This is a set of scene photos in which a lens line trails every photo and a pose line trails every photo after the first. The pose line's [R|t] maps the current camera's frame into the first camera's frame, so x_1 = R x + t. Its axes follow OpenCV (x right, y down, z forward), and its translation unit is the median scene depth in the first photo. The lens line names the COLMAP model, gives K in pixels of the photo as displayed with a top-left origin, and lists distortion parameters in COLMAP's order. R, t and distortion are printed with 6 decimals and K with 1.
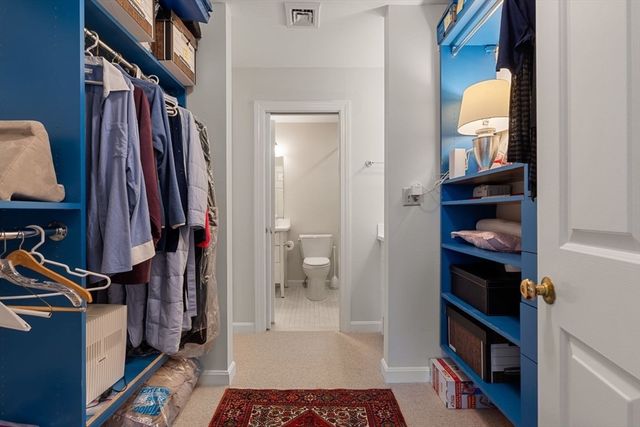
lens RADIAL K [[298.9, 0, 320.0], [0, 298.9, 213.5], [0, 0, 1]] dist [0.002238, 0.000713]
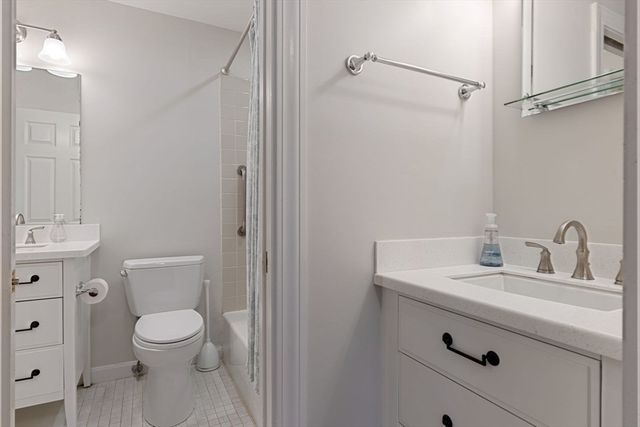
lens RADIAL K [[346.5, 0, 320.0], [0, 346.5, 213.5], [0, 0, 1]] dist [-0.001152, -0.000094]
pose [[0.904968, 0.000853, 0.425479, -0.027761], [-0.000358, 0.999999, -0.001243, 0.002027], [-0.425479, 0.000973, 0.904968, 0.451079]]
